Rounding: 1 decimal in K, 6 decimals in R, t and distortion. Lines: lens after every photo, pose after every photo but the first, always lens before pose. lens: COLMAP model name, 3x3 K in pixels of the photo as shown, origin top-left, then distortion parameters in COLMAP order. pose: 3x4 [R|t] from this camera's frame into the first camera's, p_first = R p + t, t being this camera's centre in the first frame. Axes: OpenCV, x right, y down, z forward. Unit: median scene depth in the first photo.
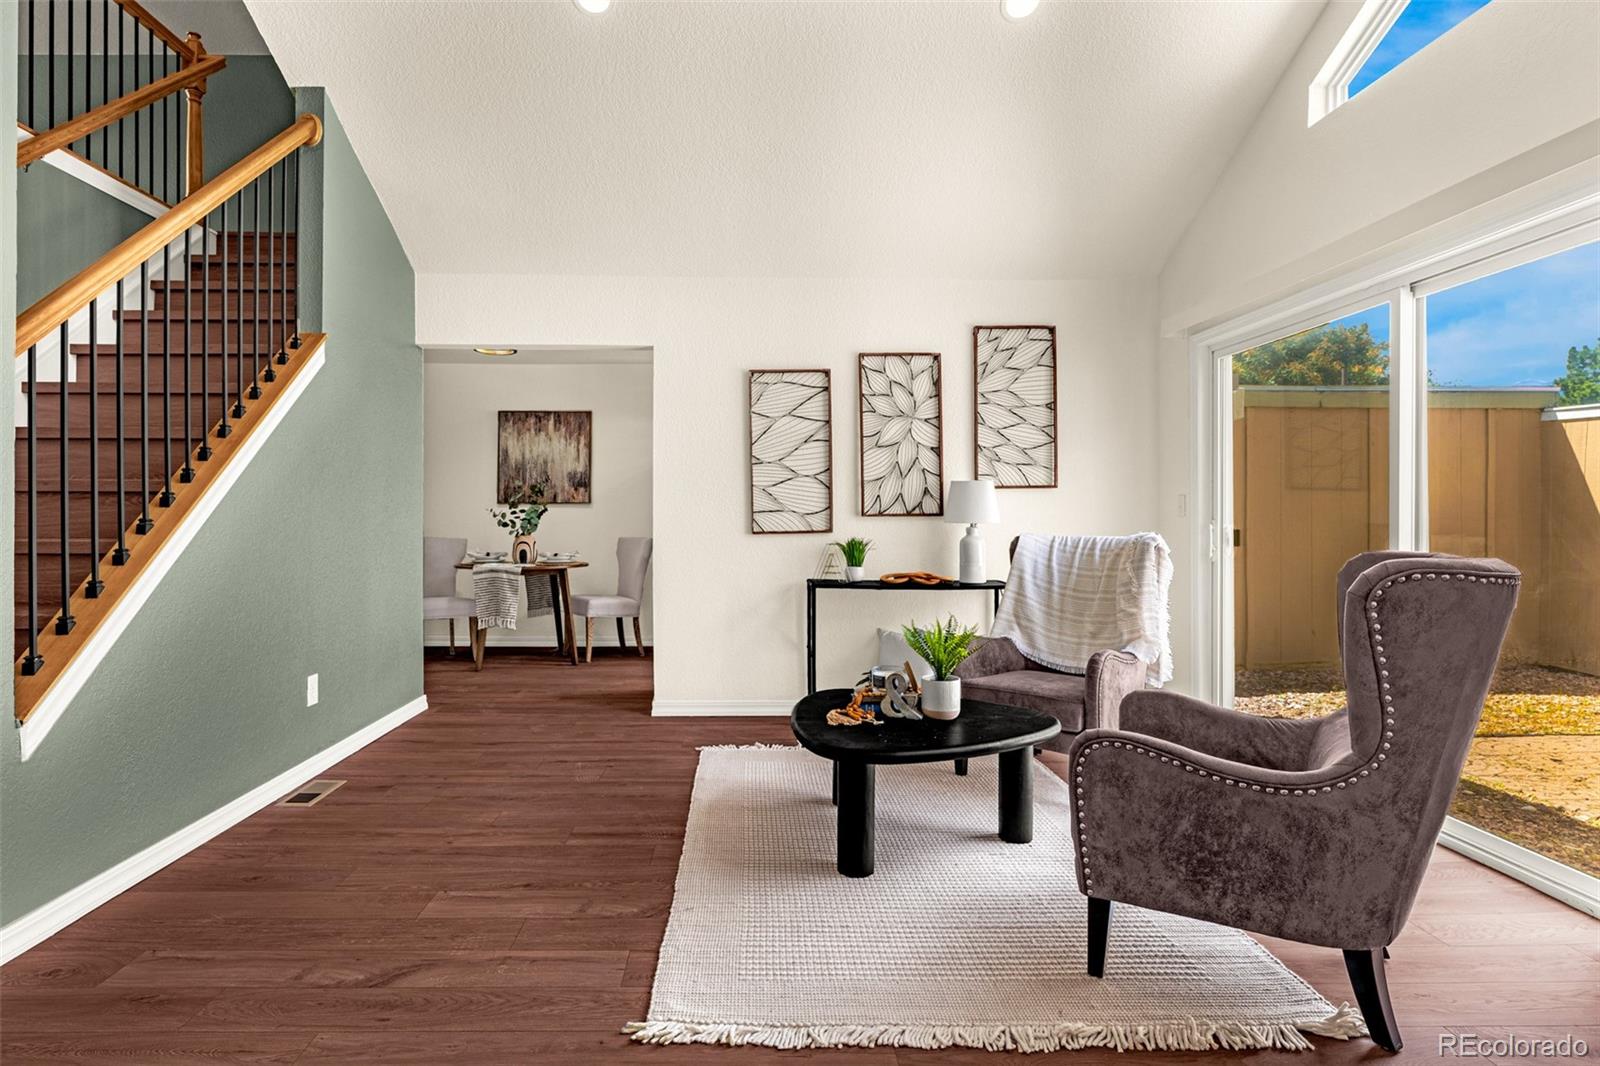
lens RADIAL K [[834.4, 0, 762.2], [0, 834.4, 515.2], [0, 0, 1]] dist [-0.001355, 0.001646]
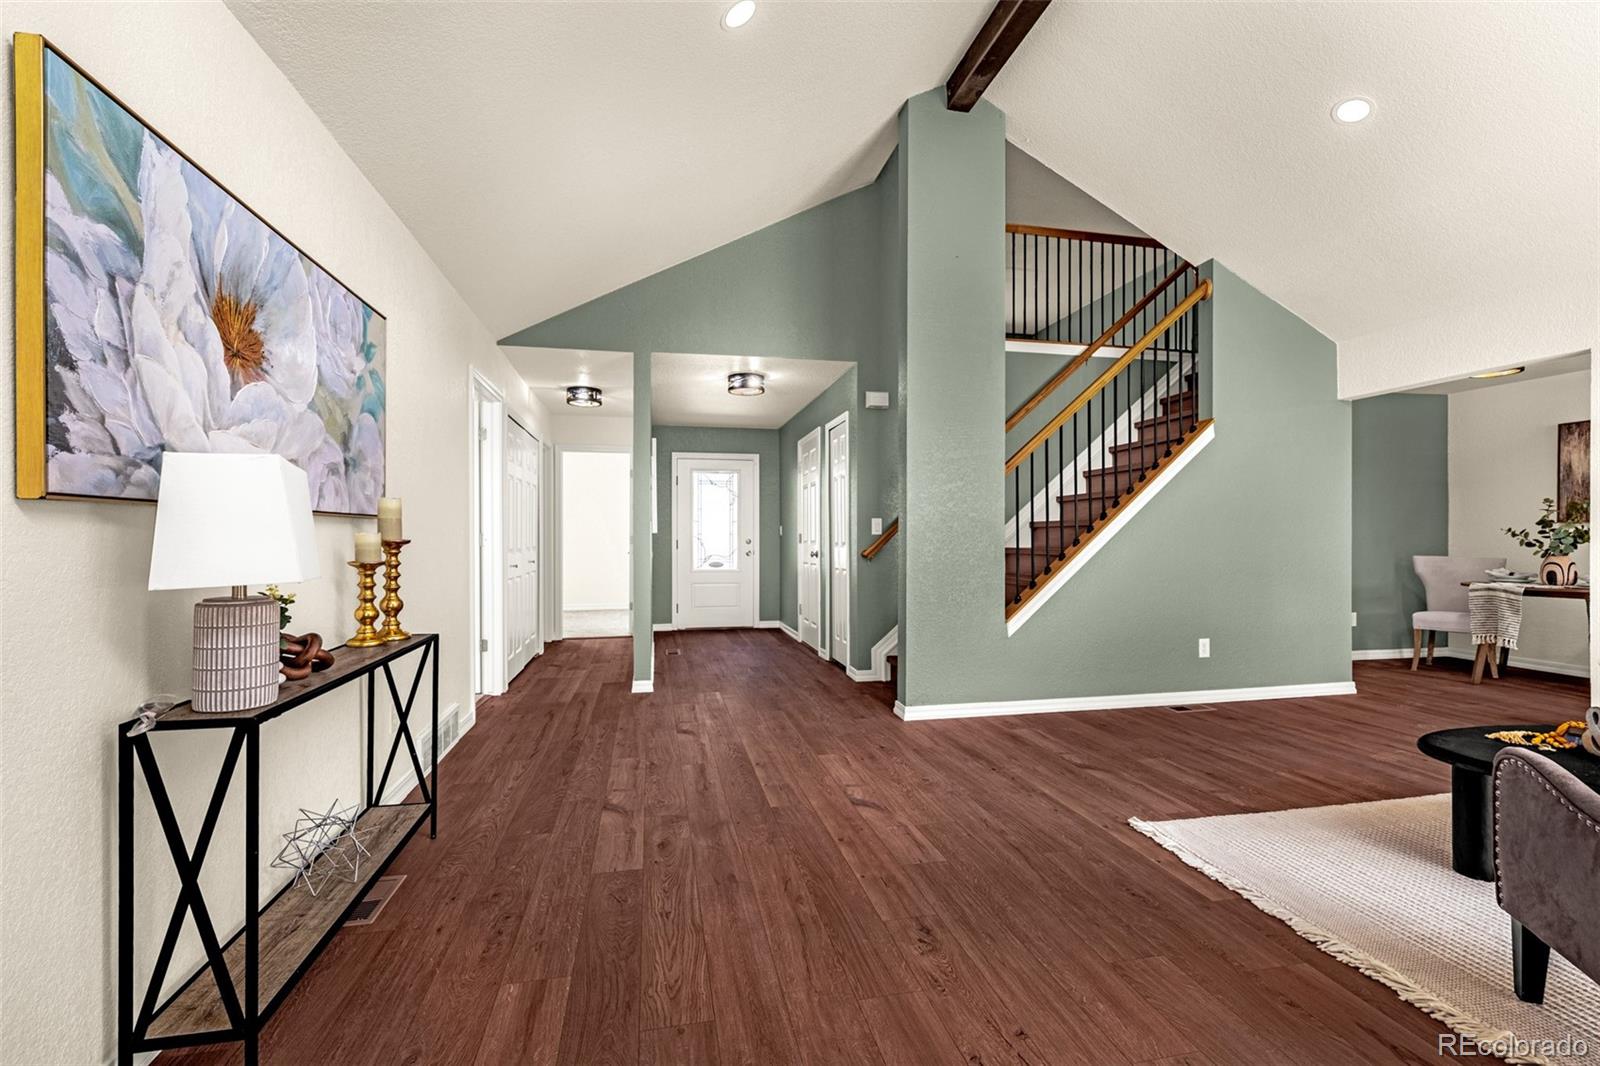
lens RADIAL K [[689.3, 0, 790.7], [0, 689.3, 538.5], [0, 0, 1]] dist [-0.001034, 0.000380]
pose [[0.181360, -0.002632, -0.983413, 0.454552], [0.005129, 0.999985, -0.001730, 0.001903], [0.983403, -0.004730, 0.181371, 0.000851]]
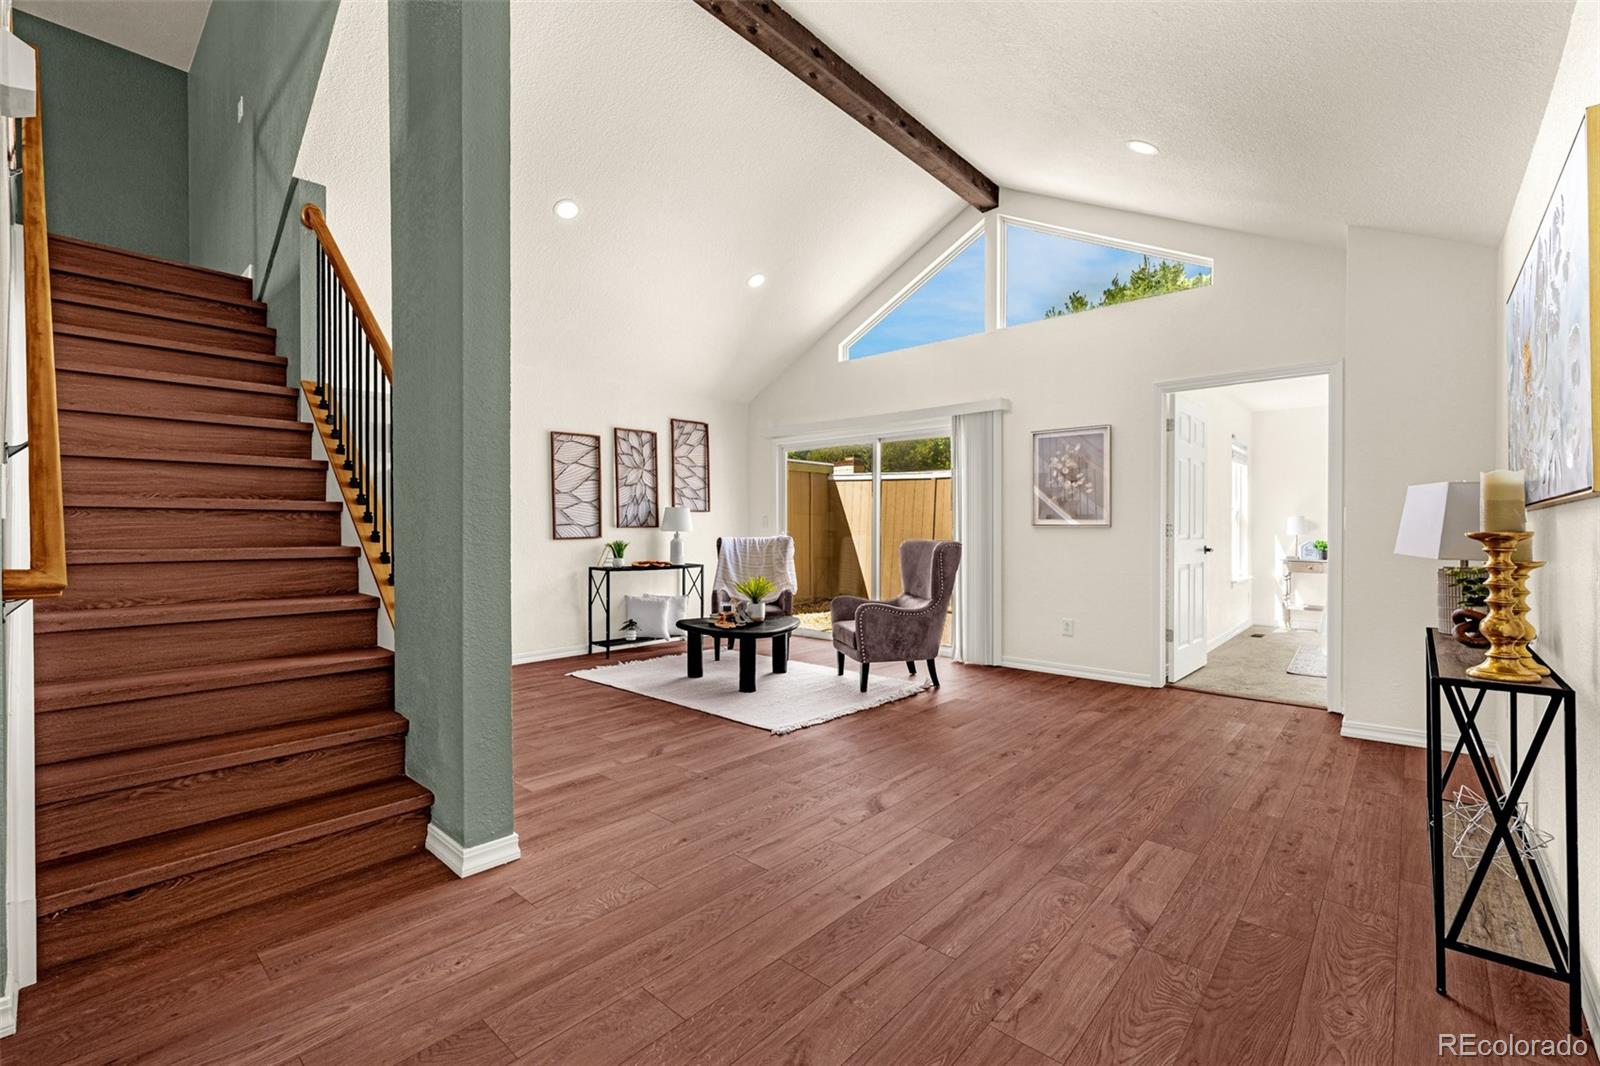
lens RADIAL K [[689.3, 0, 797.6], [0, 689.3, 526.4], [0, 0, 1]] dist [-0.001034, 0.000380]
pose [[0.680552, -0.001277, 0.732698, -0.630838], [-0.000053, 0.999998, 0.001792, -0.003684], [-0.732699, -0.001258, 0.680551, -0.180222]]
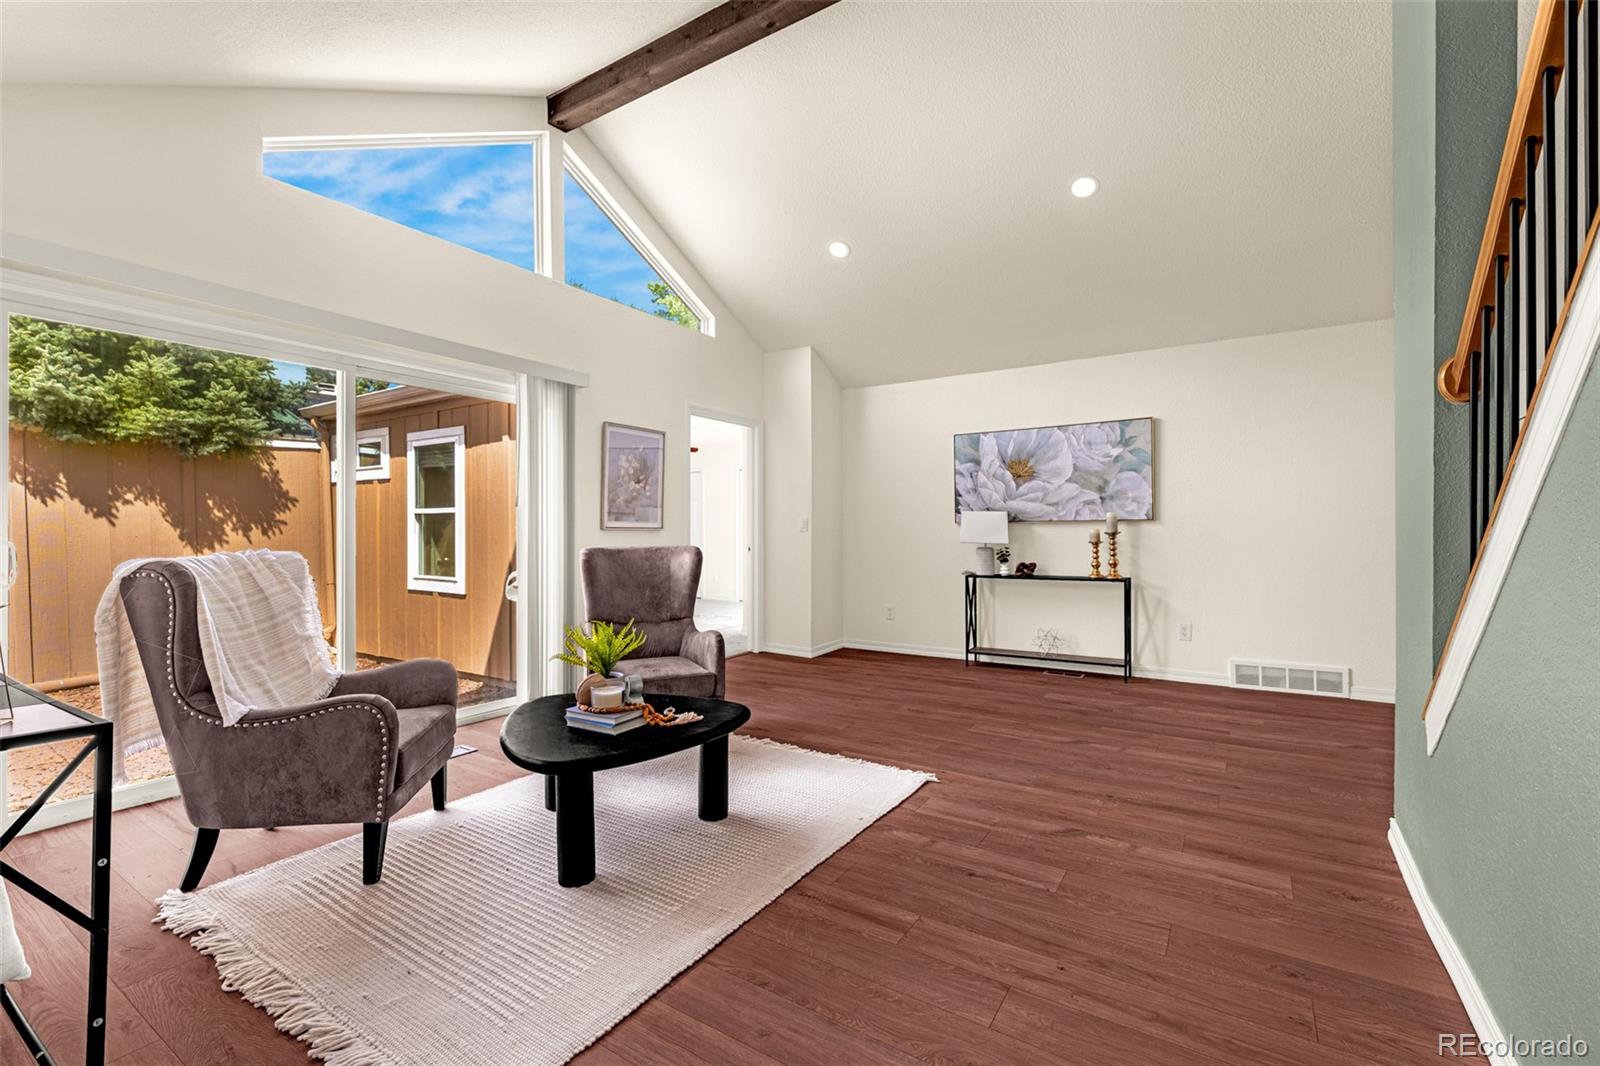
lens RADIAL K [[689.3, 0, 802.4], [0, 689.3, 531.8], [0, 0, 1]] dist [-0.001034, 0.000380]
pose [[-0.830879, -0.001709, 0.556451, -0.320875], [-0.002094, 0.999998, -0.000056, 0.001596], [-0.556450, -0.001212, -0.830880, 1.004127]]
